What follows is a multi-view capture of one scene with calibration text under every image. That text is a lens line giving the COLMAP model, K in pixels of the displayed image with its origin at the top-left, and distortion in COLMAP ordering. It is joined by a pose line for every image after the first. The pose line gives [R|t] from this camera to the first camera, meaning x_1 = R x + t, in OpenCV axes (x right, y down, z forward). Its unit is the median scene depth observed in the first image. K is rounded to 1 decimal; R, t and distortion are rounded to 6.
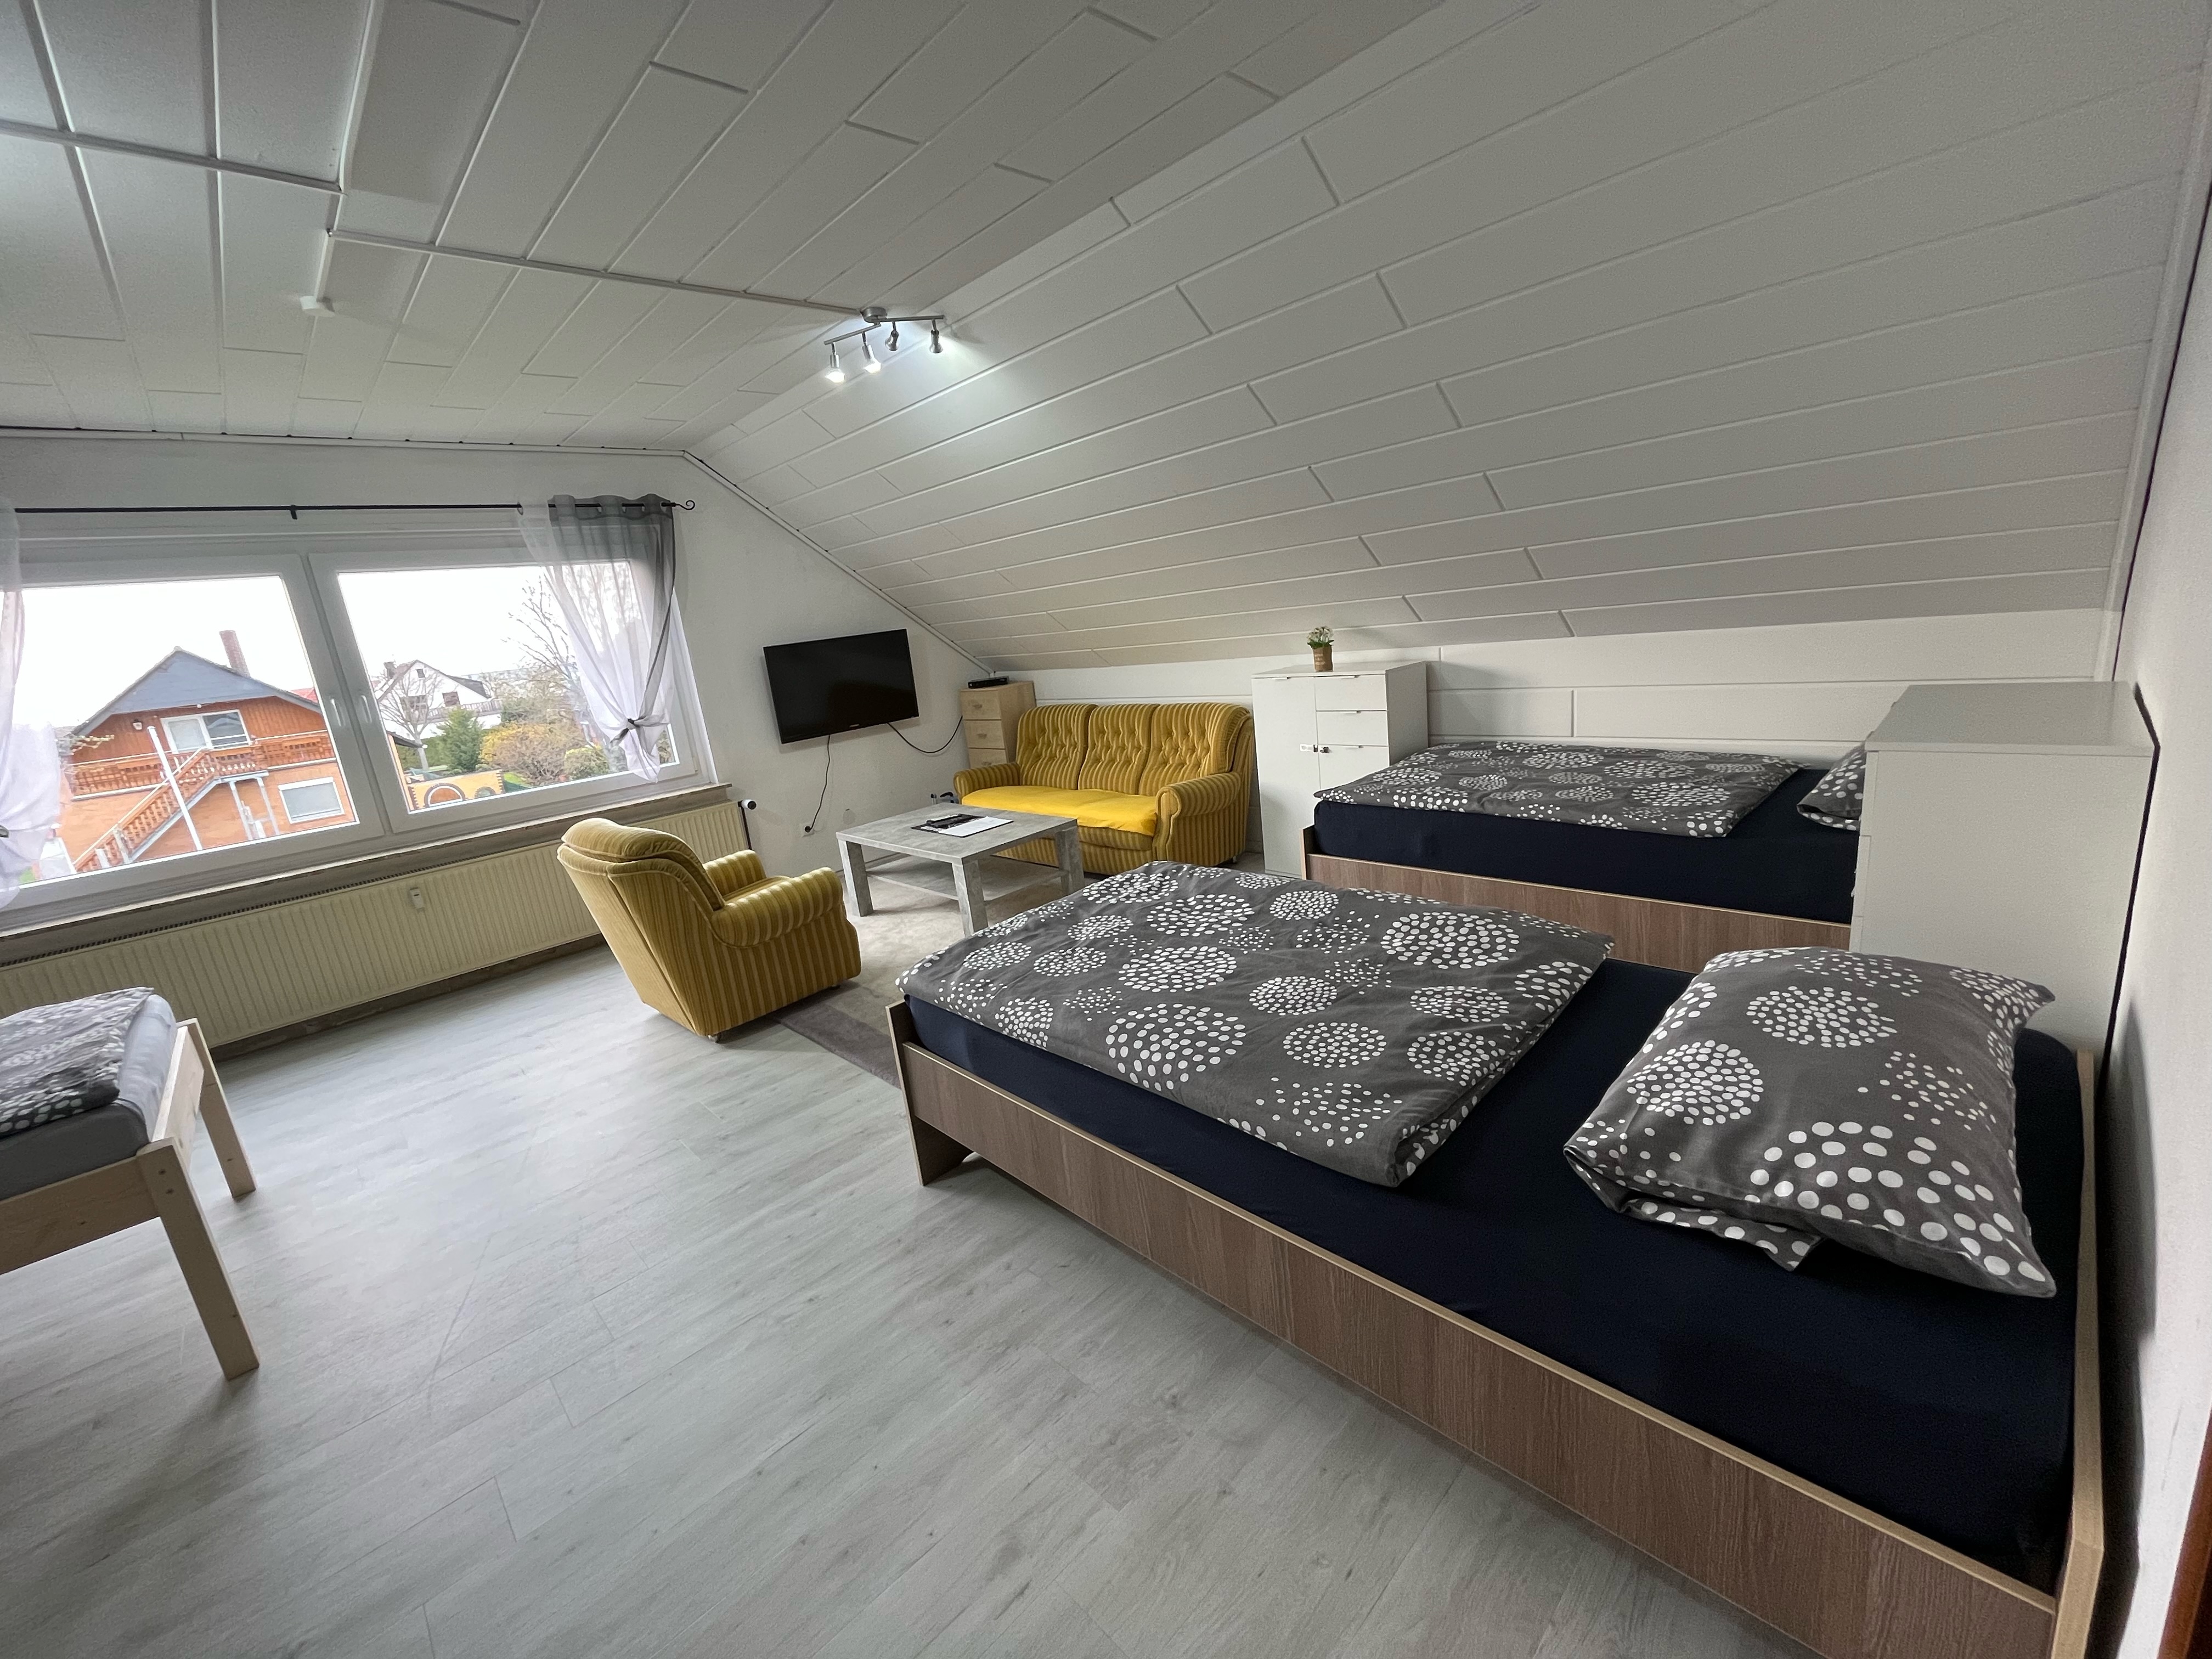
lens RADIAL K [[896.6, 0, 1106.0], [0, 896.6, 829.5], [0, 0, 1]] dist [-0.001992, -0.000082]
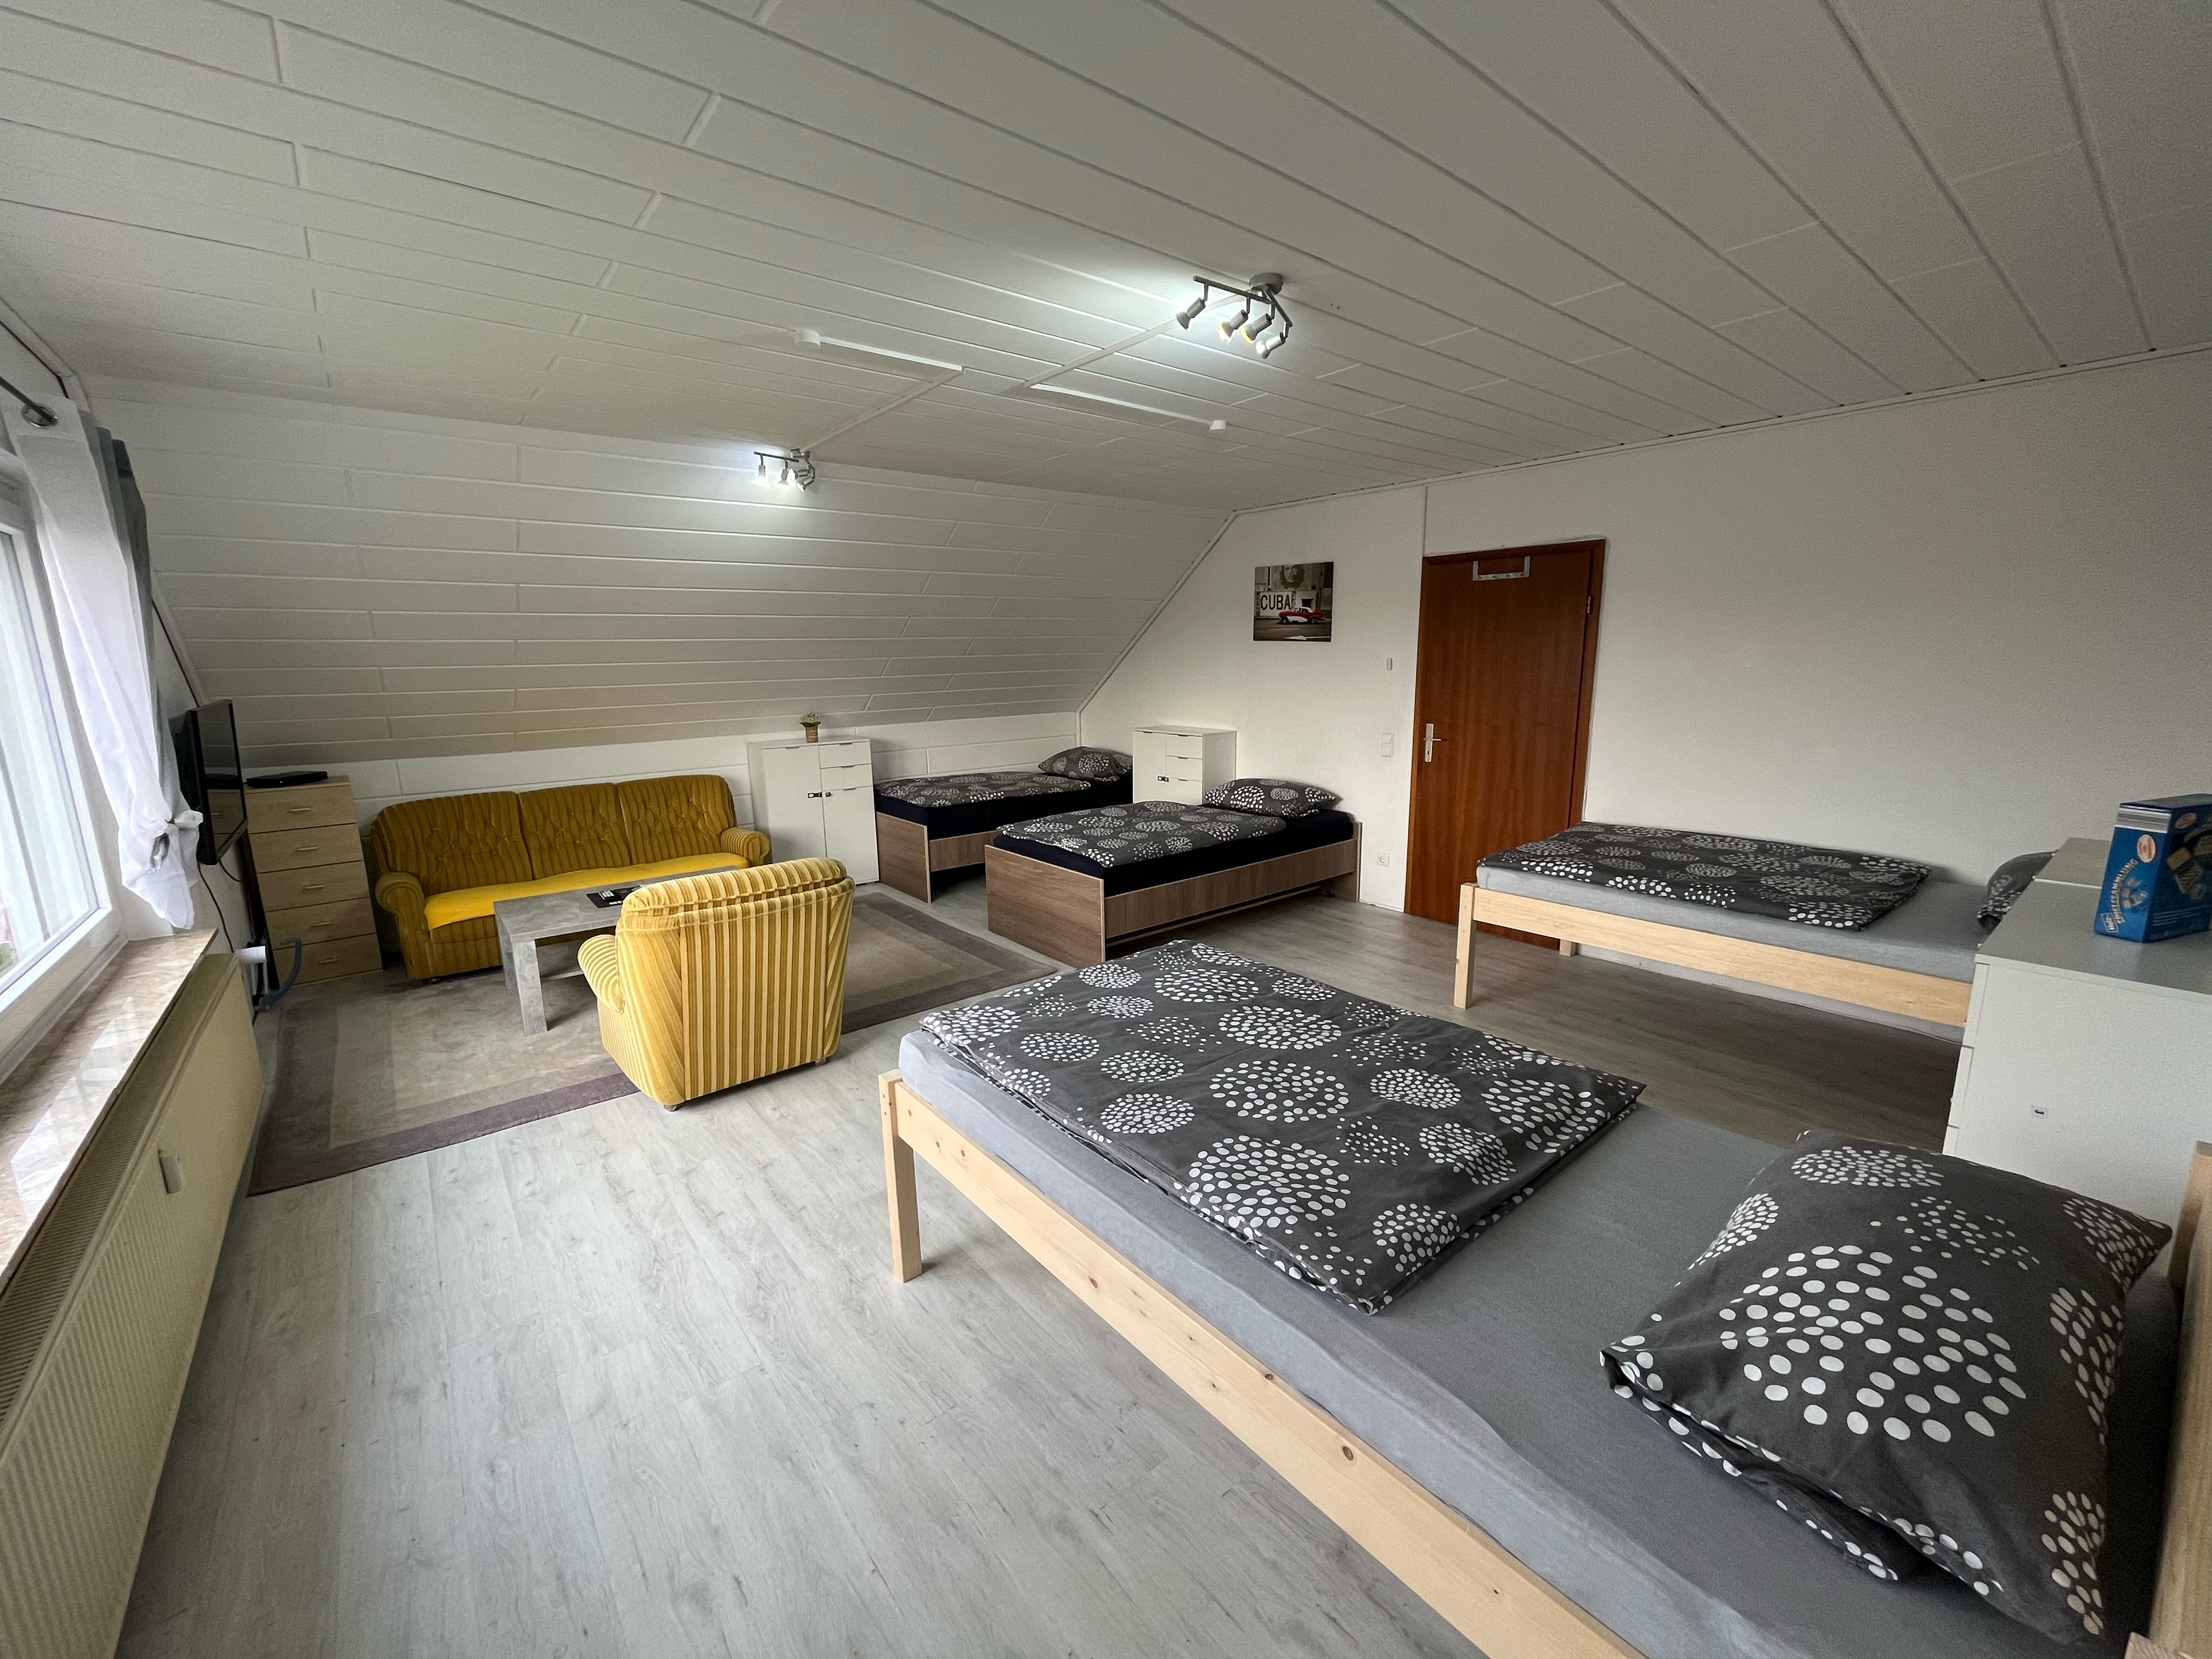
lens RADIAL K [[896.6, 0, 1106.0], [0, 896.6, 829.5], [0, 0, 1]] dist [-0.001992, -0.000082]
pose [[0.089872, -0.080513, 0.992694, -0.910855], [0.241161, 0.968825, 0.056744, -0.005939], [-0.966315, 0.234299, 0.106487, 0.327299]]
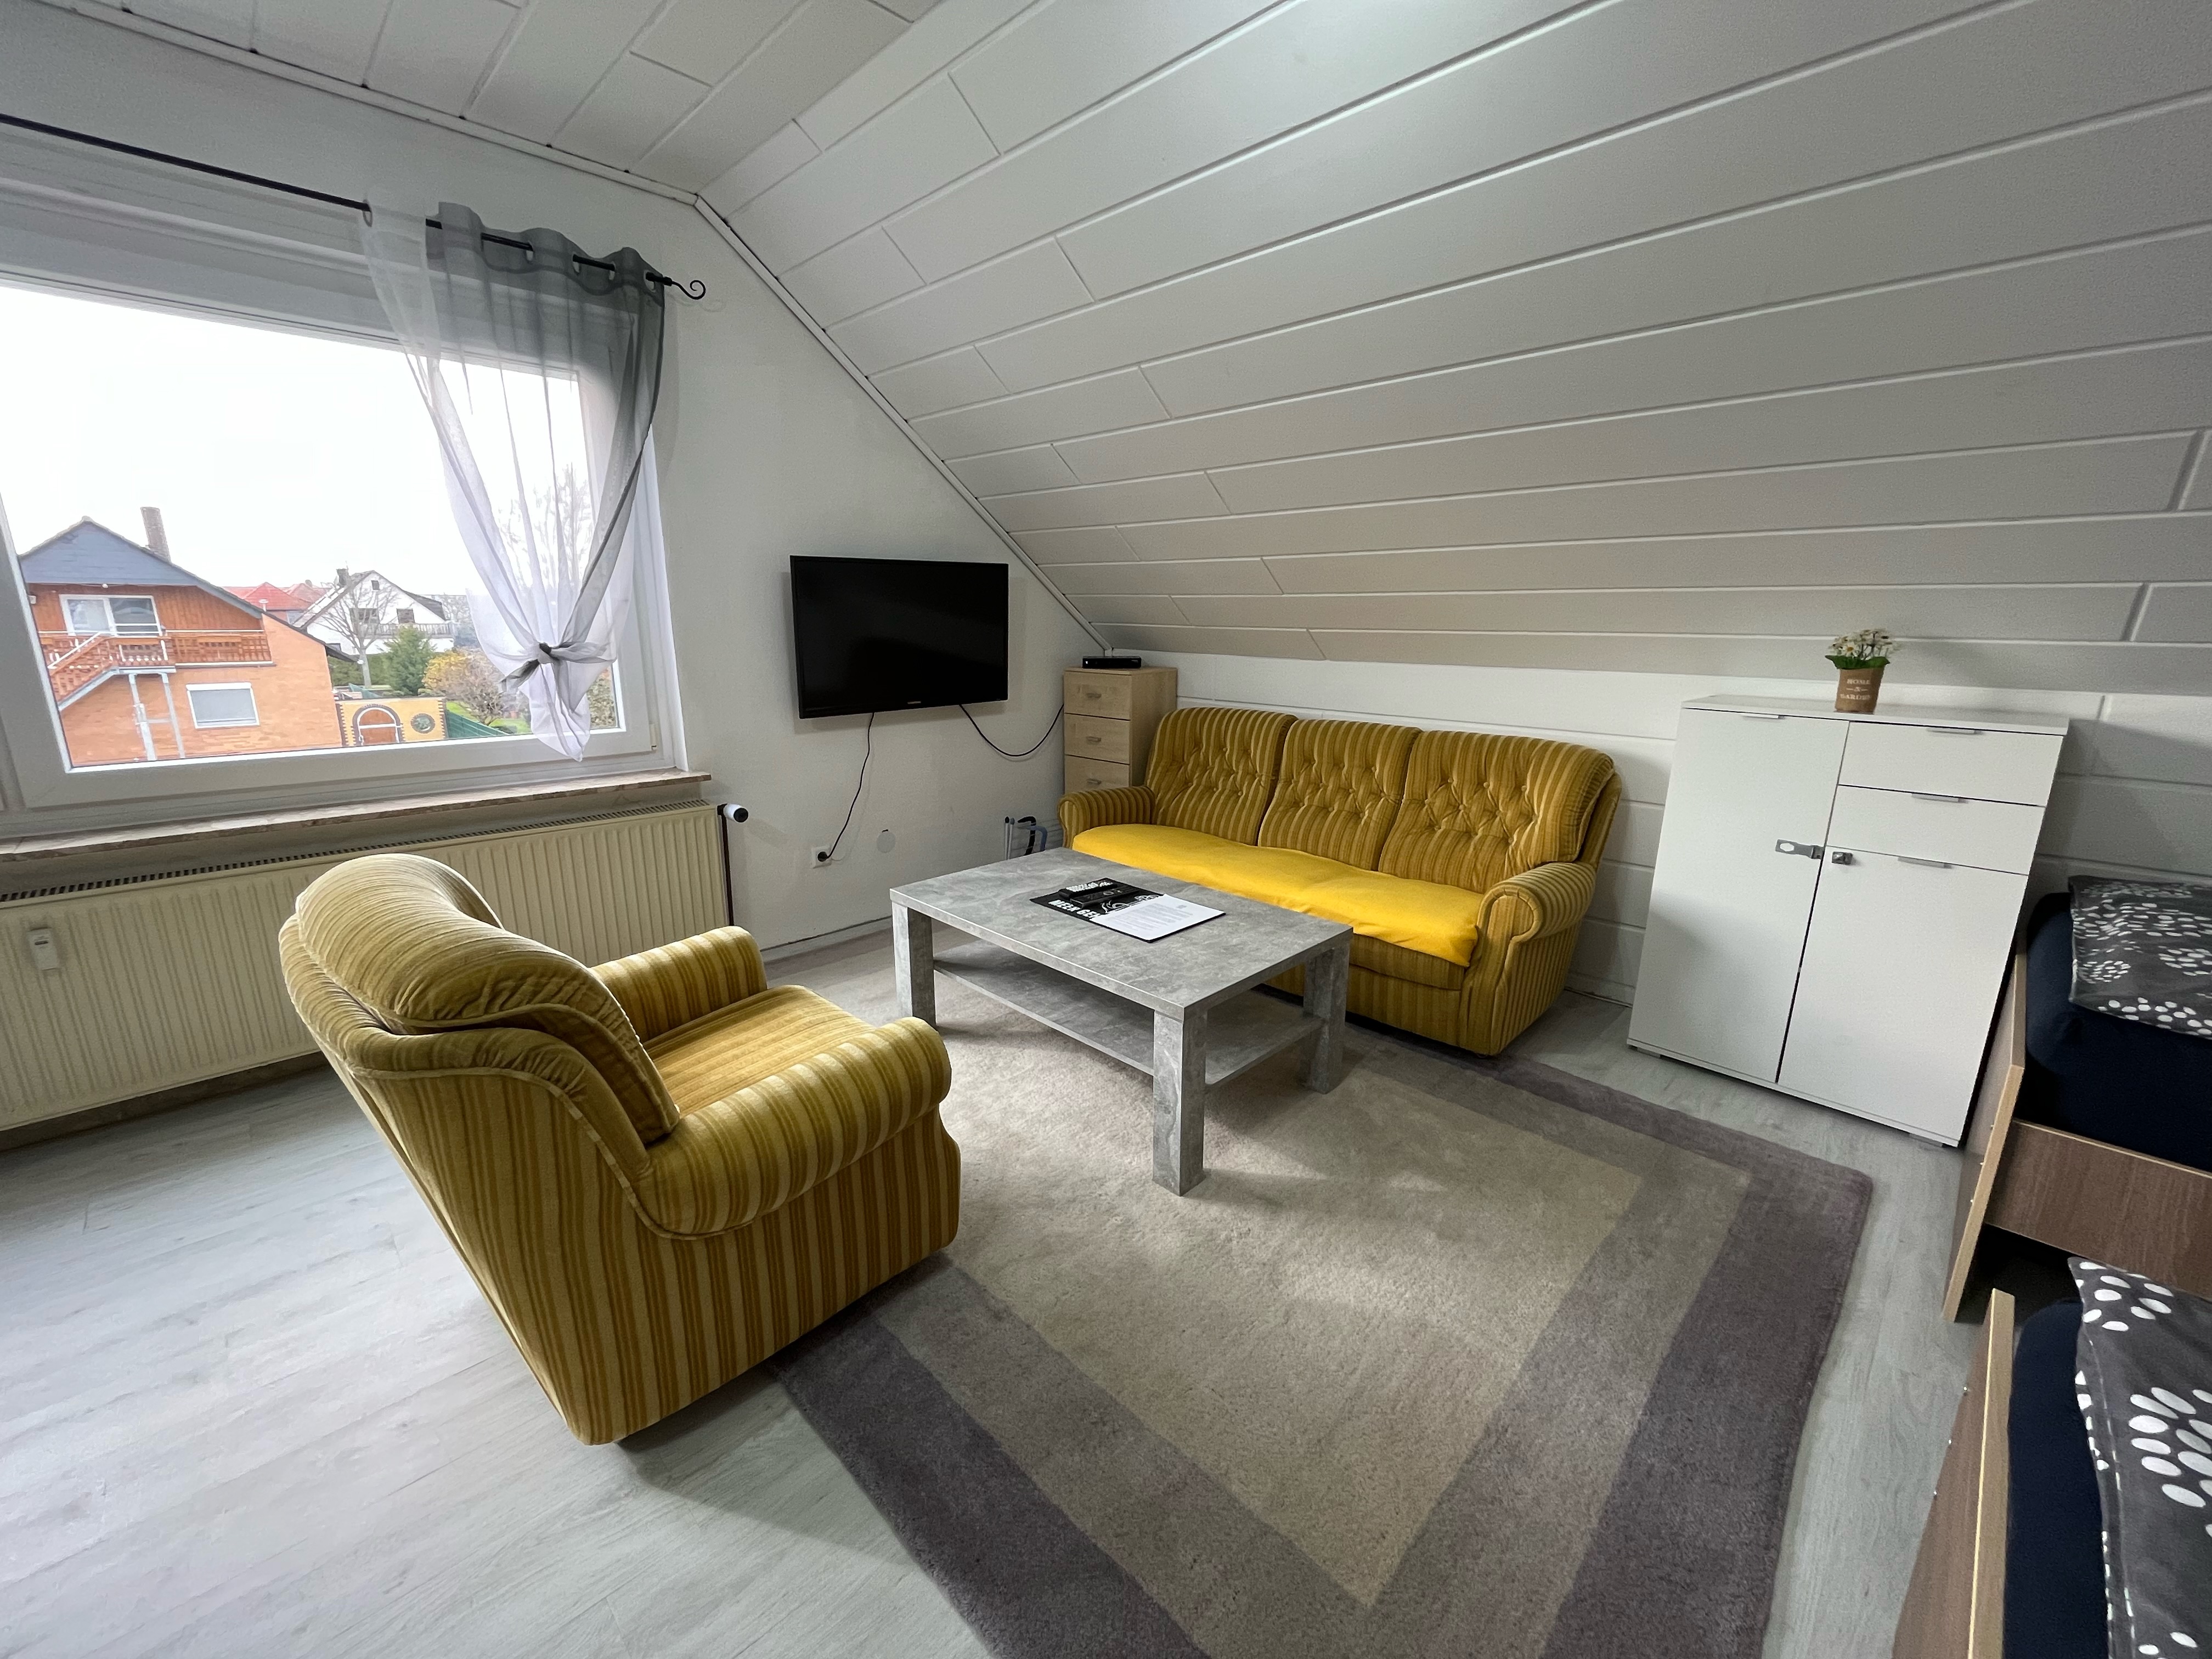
lens RADIAL K [[896.6, 0, 1106.0], [0, 896.6, 829.5], [0, 0, 1]] dist [-0.001992, -0.000082]
pose [[0.992444, 0.115299, 0.041959, -0.170012], [-0.115189, 0.993331, -0.005022, -0.040811], [-0.042259, 0.000150, 0.999107, 0.376103]]
